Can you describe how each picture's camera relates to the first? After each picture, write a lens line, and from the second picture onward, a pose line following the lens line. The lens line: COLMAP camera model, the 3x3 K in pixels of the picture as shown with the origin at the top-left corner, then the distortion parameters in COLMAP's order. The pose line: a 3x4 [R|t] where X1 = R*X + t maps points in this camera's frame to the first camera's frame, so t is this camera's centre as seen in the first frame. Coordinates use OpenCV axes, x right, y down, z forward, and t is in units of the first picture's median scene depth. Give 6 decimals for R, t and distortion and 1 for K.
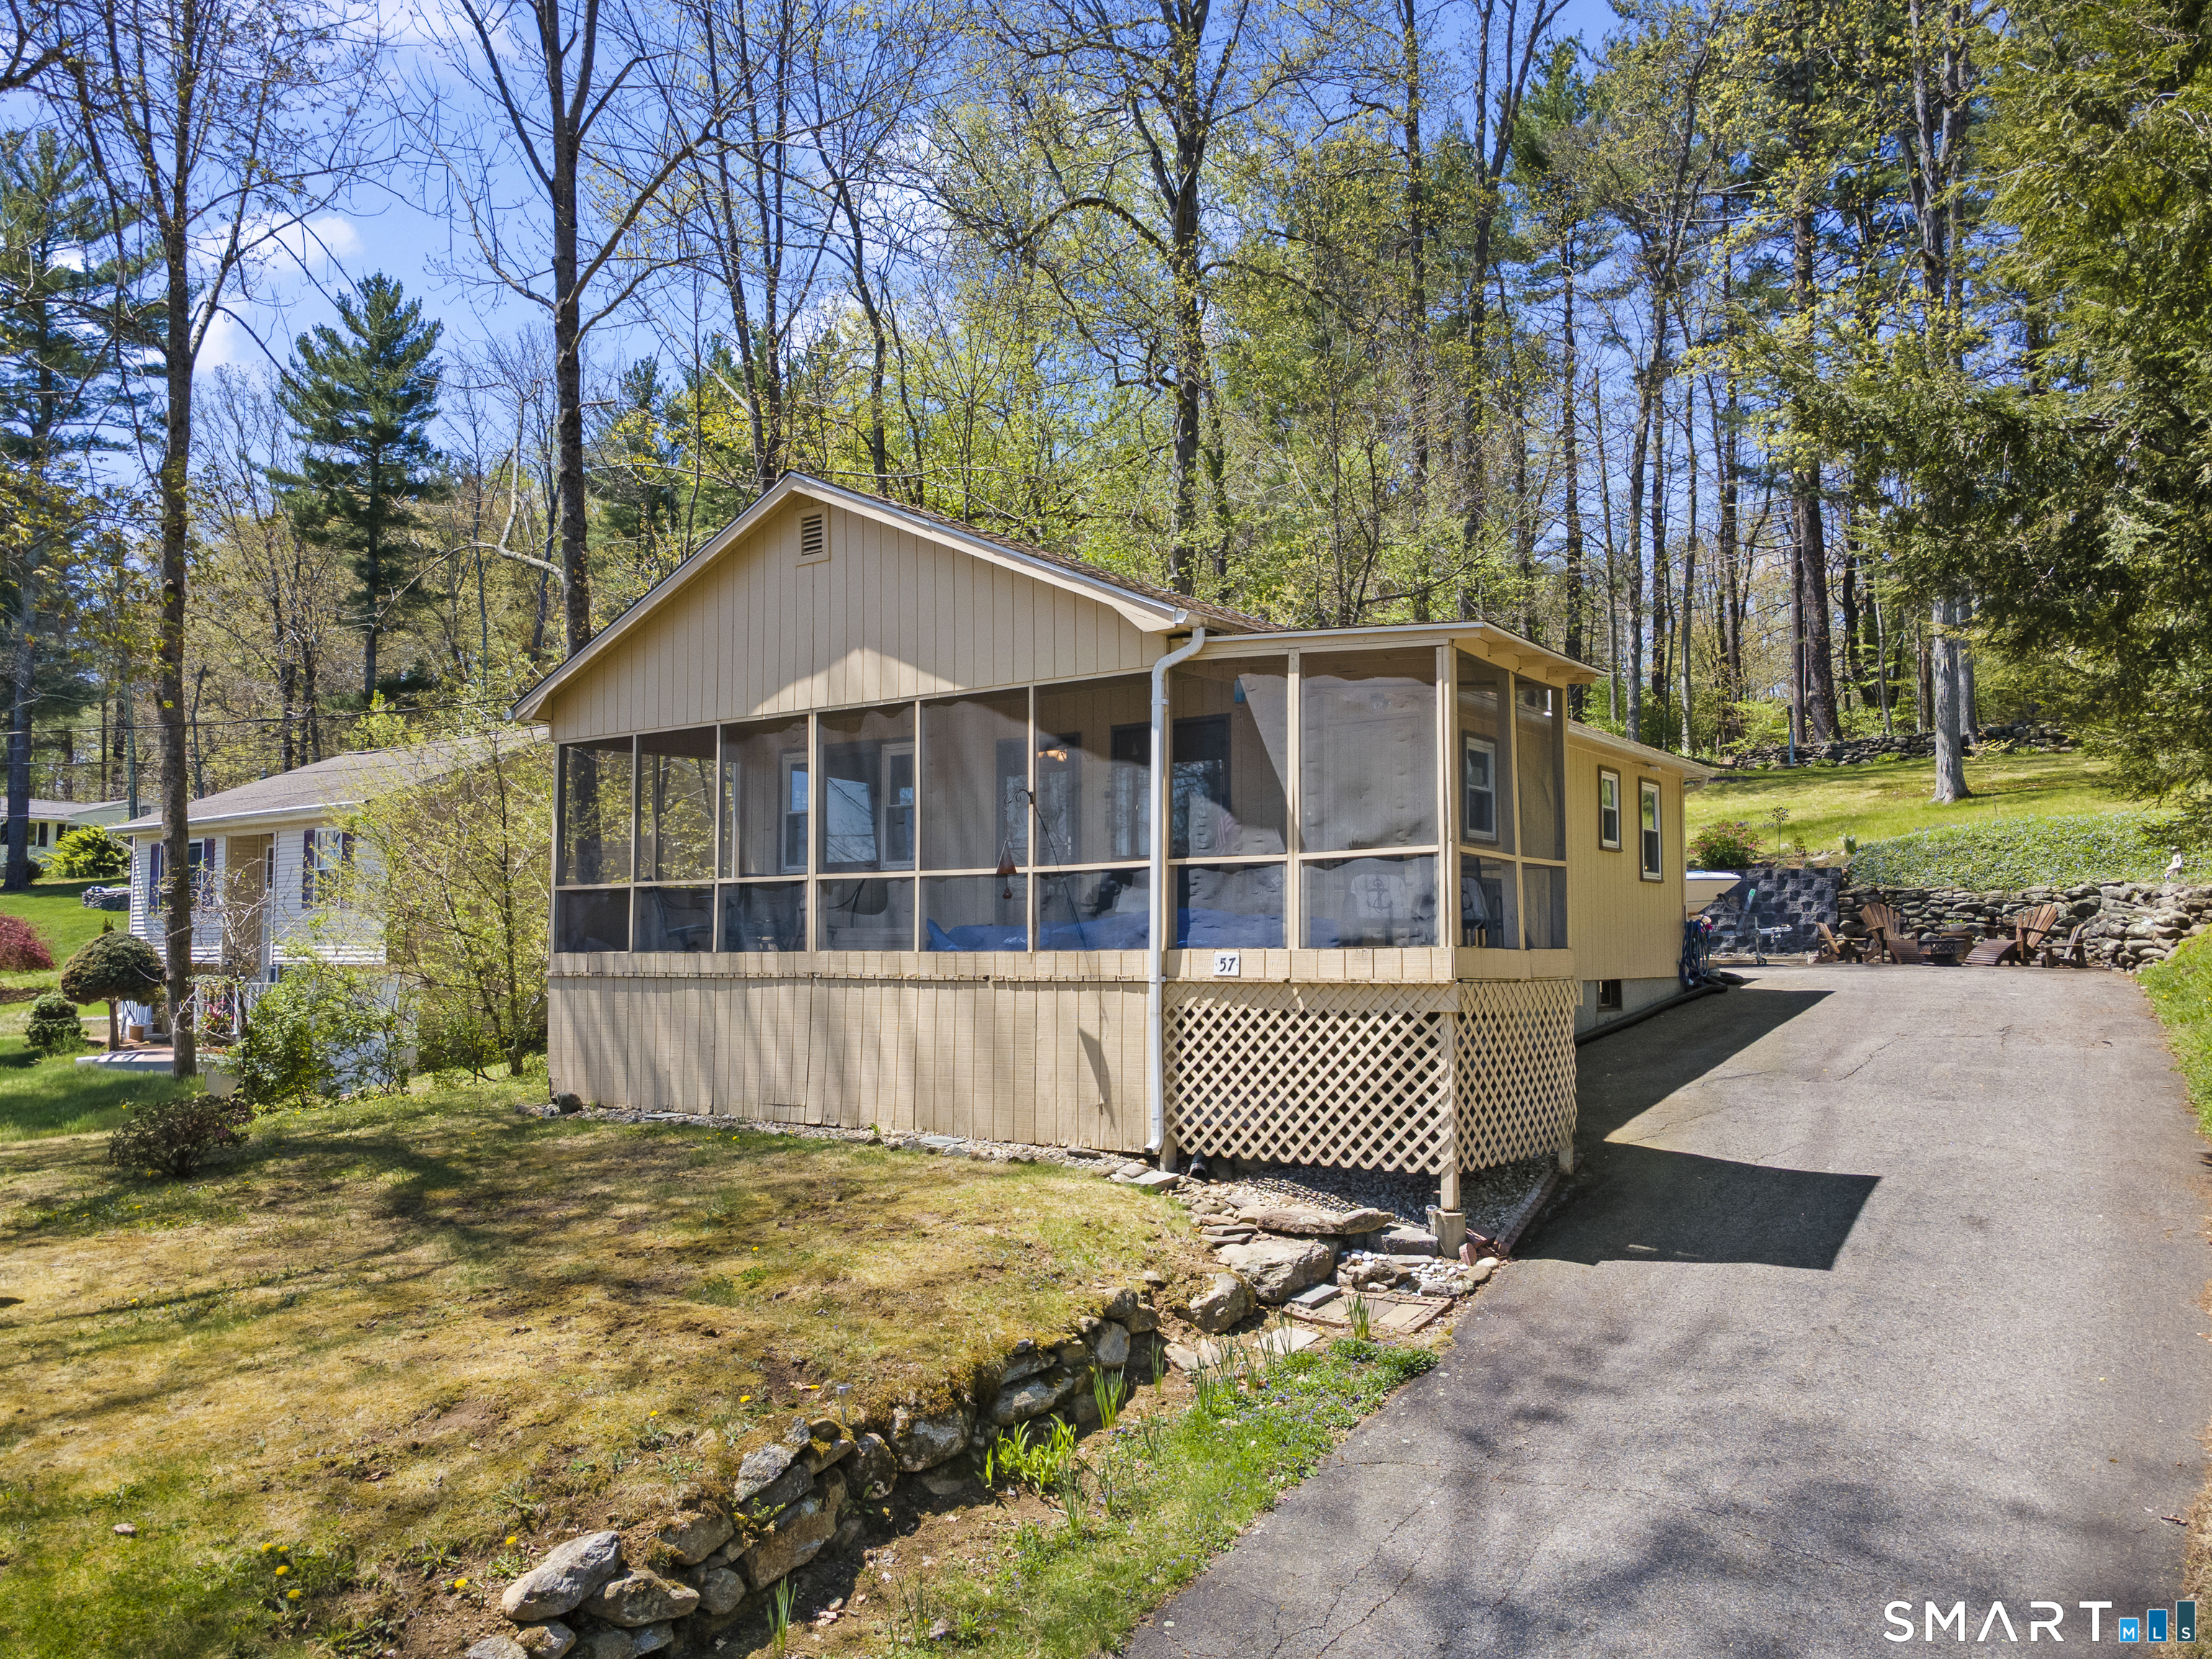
lens RADIAL K [[1805.0, 0, 1108.8], [0, 1805.0, 828.7], [0, 0, 1]] dist [0.002958, -0.001358]
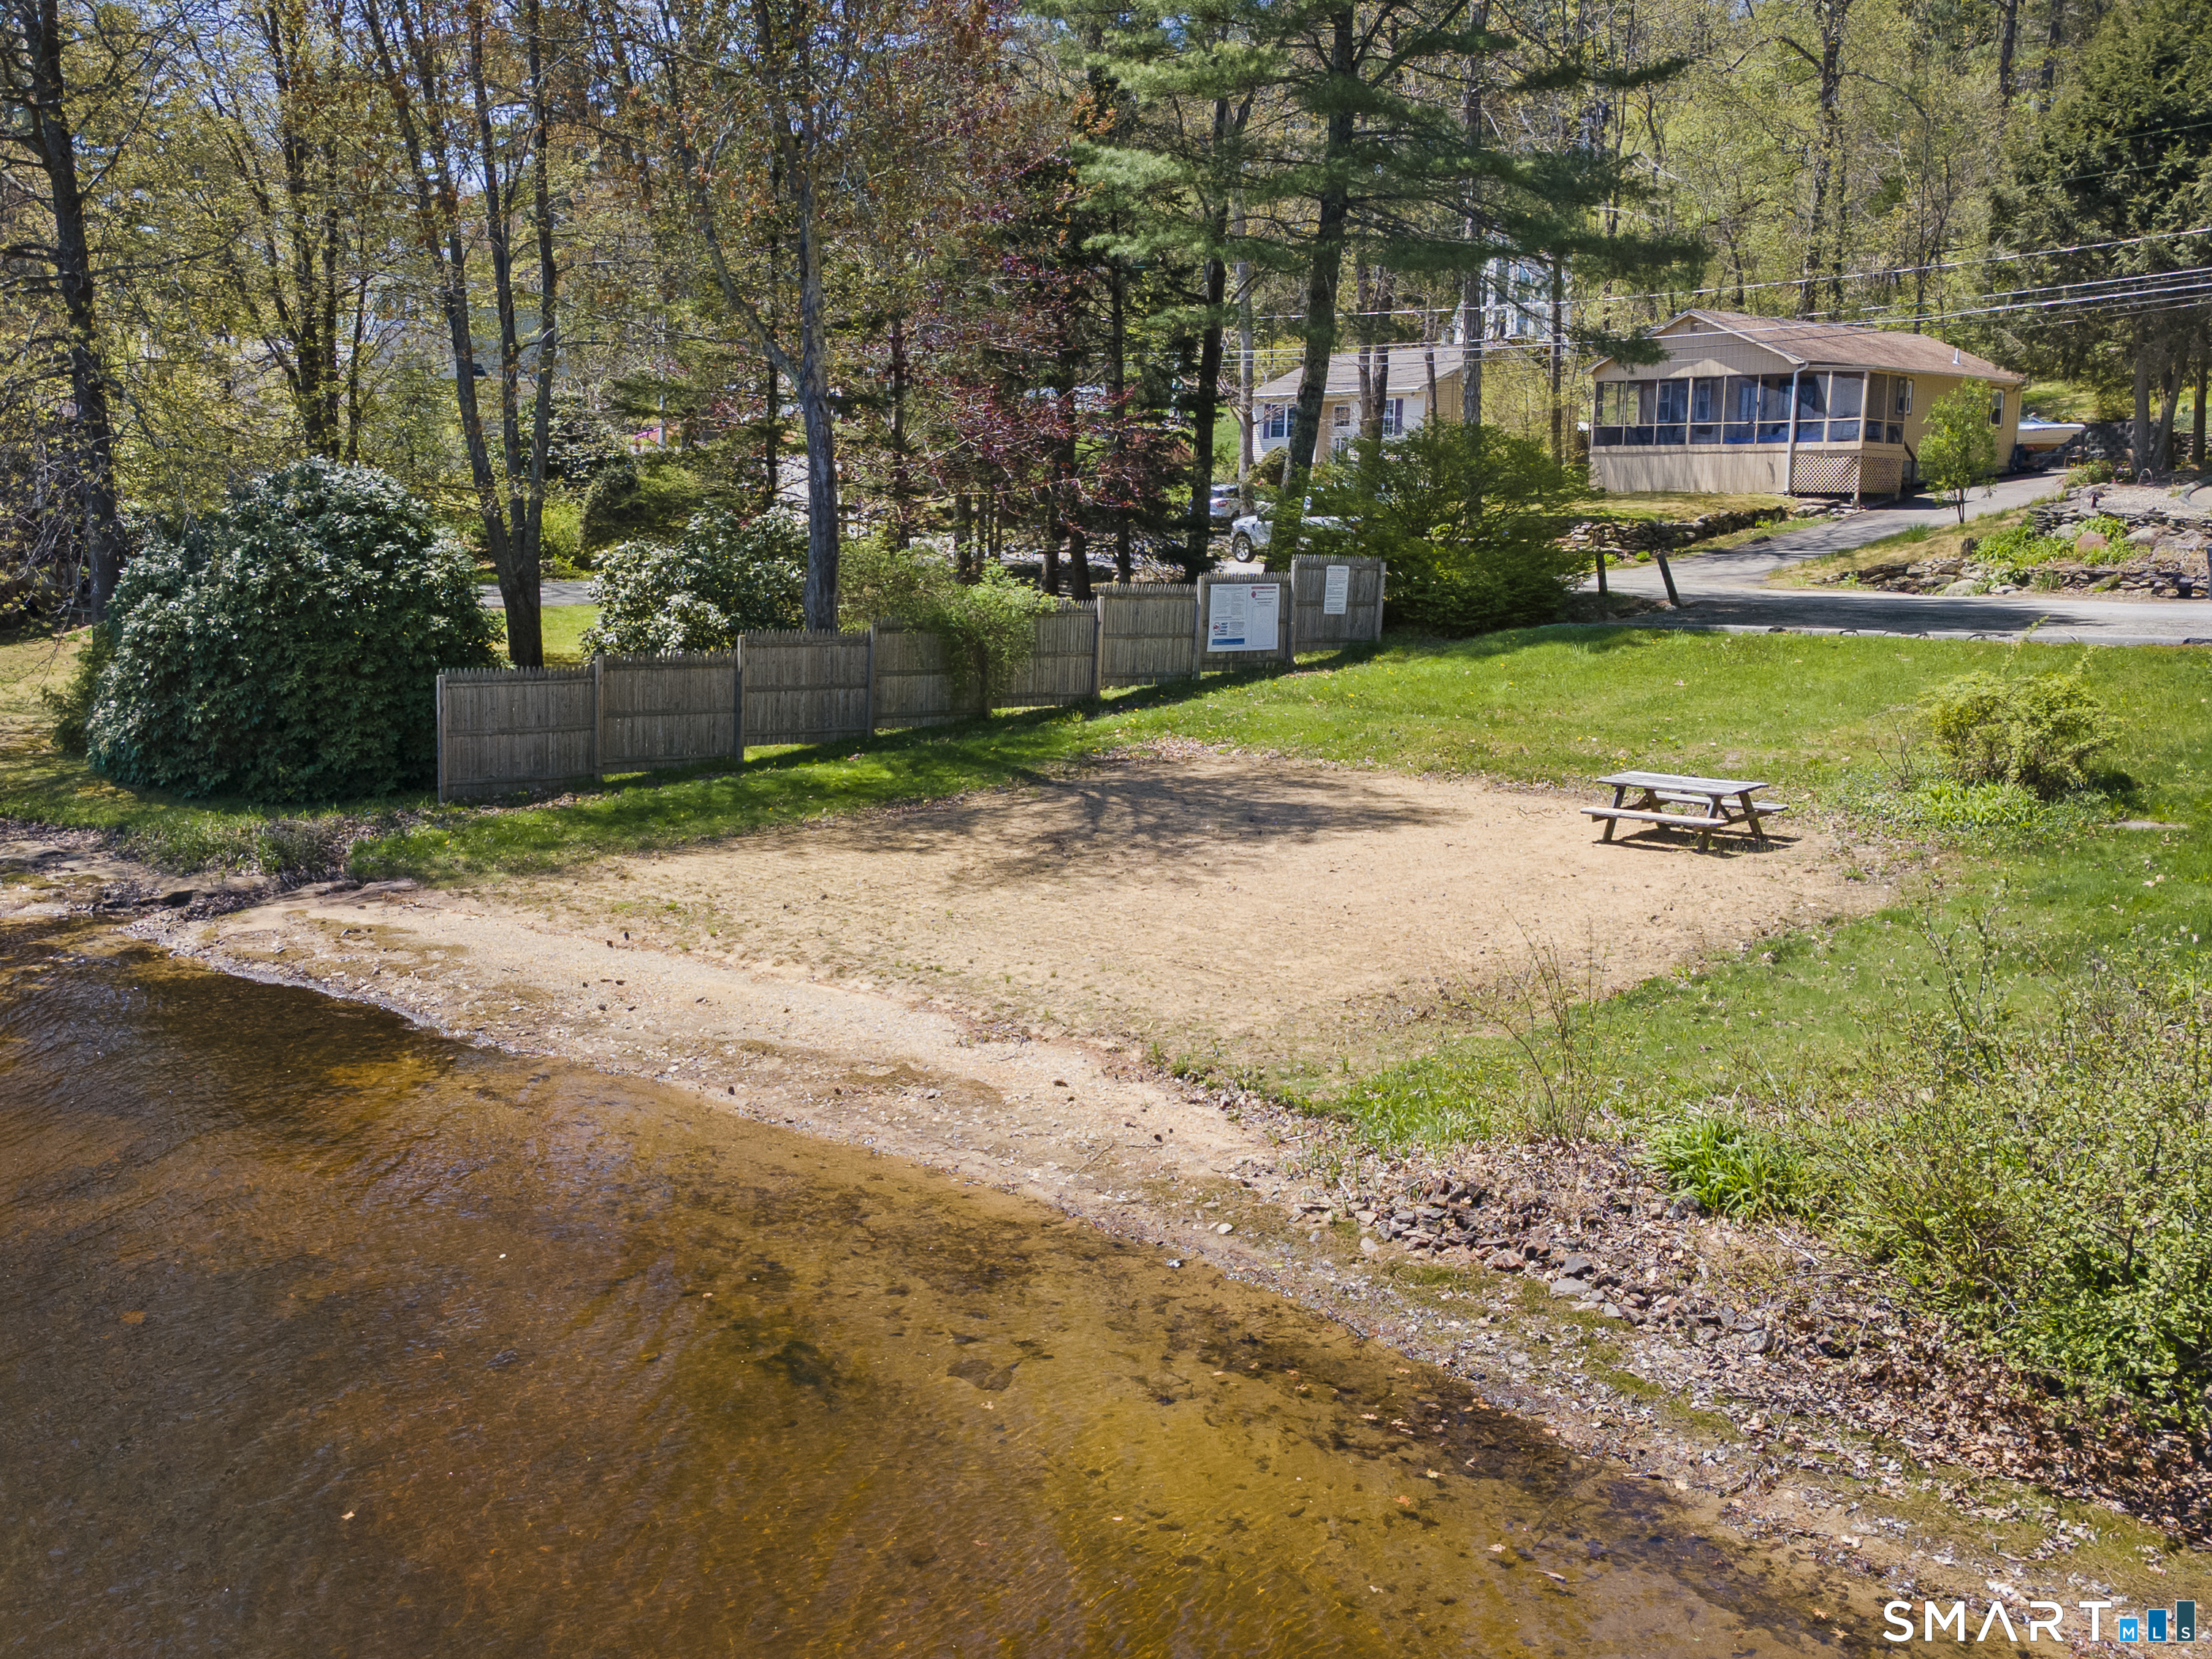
lens RADIAL K [[1805.0, 0, 1095.7], [0, 1805.0, 814.4], [0, 0, 1]] dist [0.002958, -0.001358]
pose [[0.949877, 0.061090, -0.306596, -0.165821], [0.017426, 0.968850, 0.247034, -0.159714], [0.312137, -0.239995, 0.919224, -3.541766]]
